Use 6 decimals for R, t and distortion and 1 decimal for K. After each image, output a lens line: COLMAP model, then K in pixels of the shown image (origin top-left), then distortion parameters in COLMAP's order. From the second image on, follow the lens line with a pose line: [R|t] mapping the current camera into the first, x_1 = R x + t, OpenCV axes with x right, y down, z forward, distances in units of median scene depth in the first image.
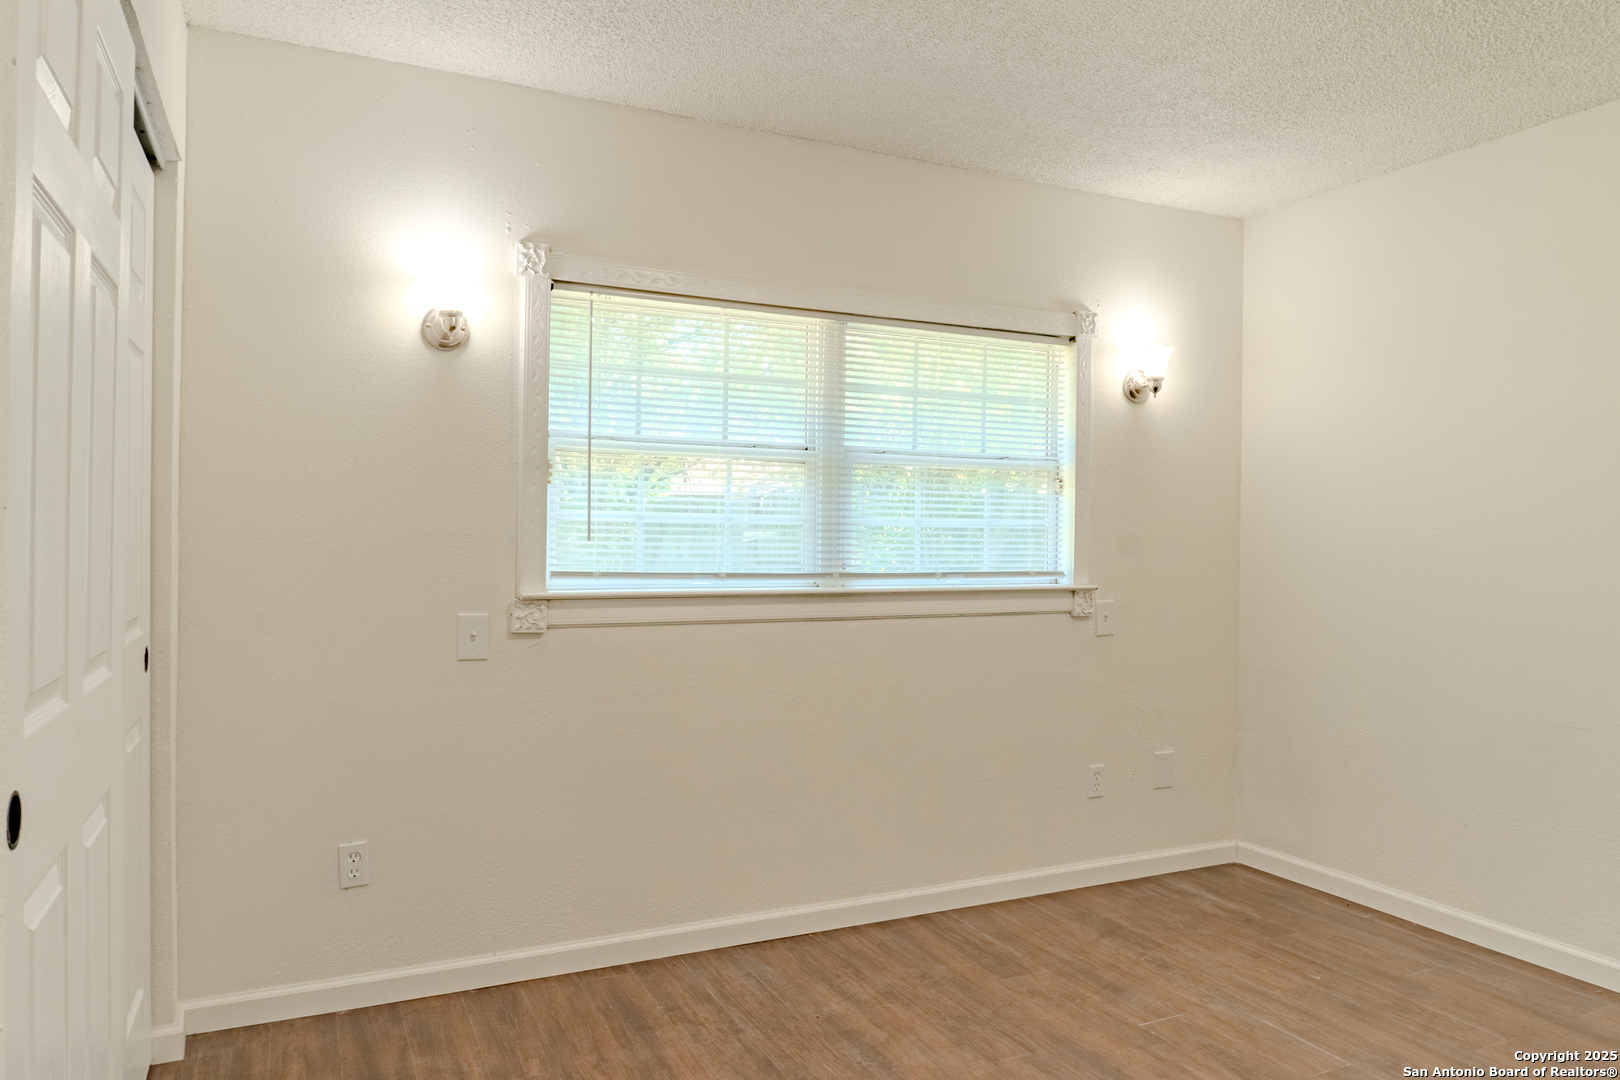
lens RADIAL K [[1082.6, 0, 801.4], [0, 1082.6, 543.2], [0, 0, 1]] dist [-0.029559, 0.002049]
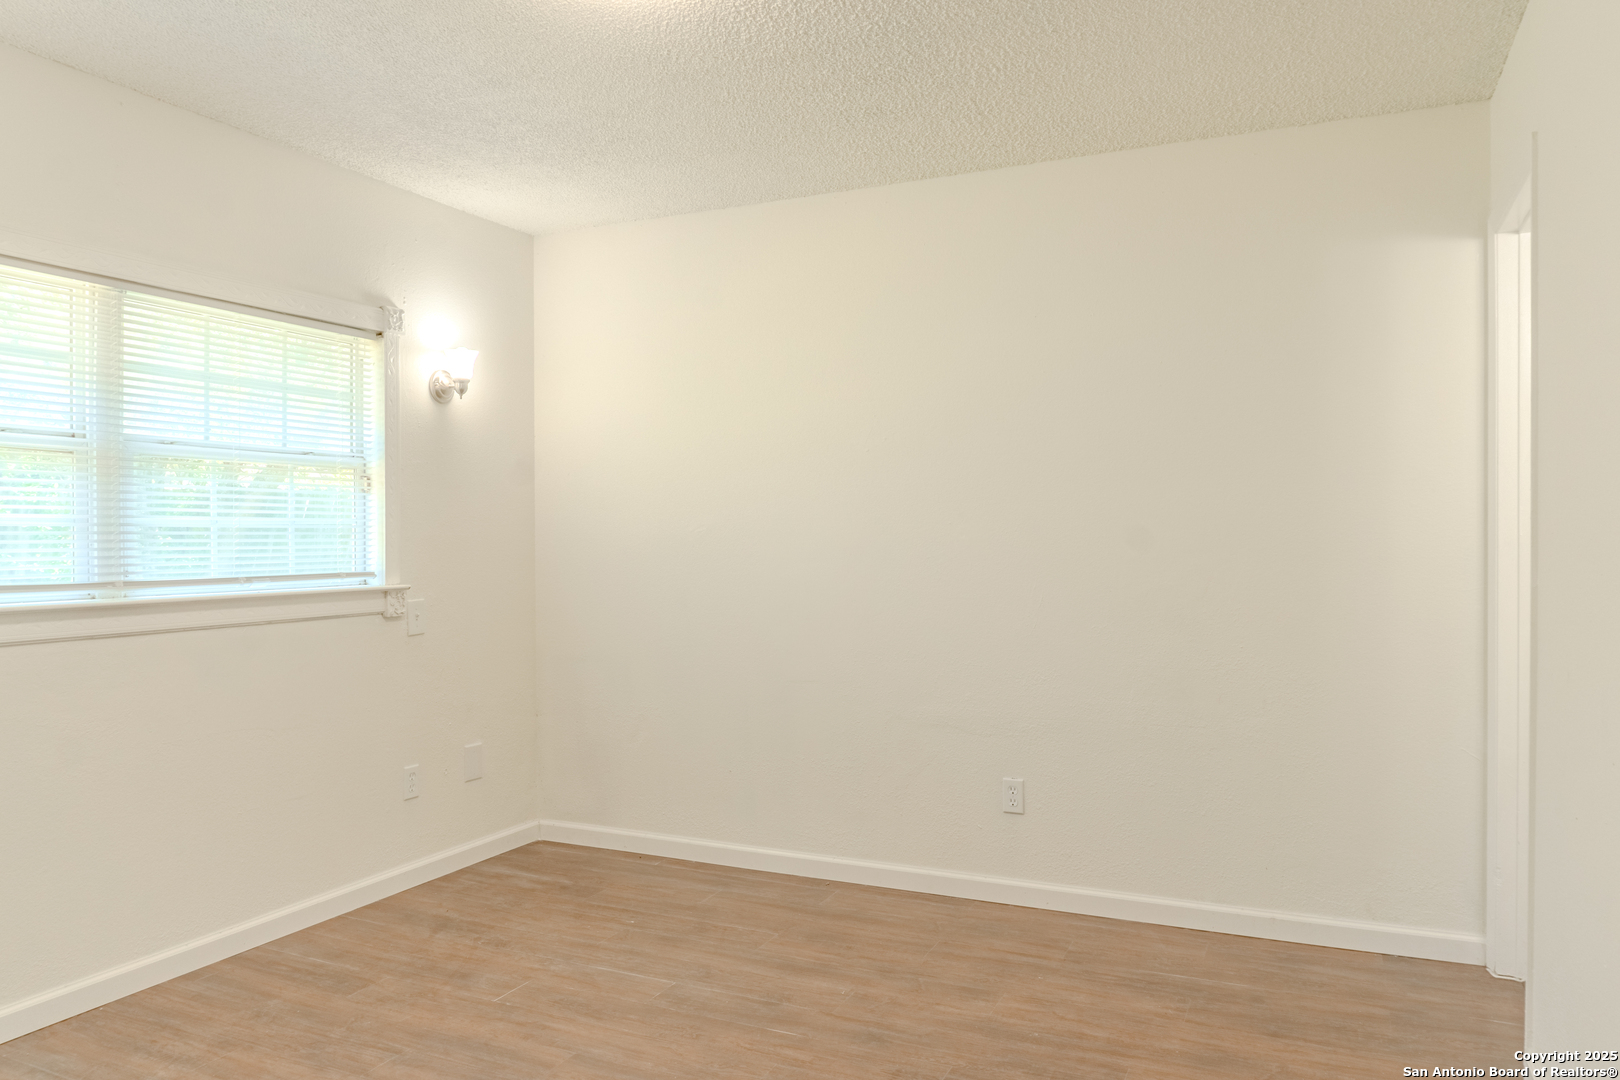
lens RADIAL K [[1144.2, 0, 810.0], [0, 1144.2, 540.0], [0, 0, 1]] dist [-0.028071, 0.001117]
pose [[0.761511, -0.014087, 0.647999, -0.131108], [0.013730, 0.999890, 0.005601, -0.003155], [-0.648007, 0.004632, 0.761620, -0.039718]]
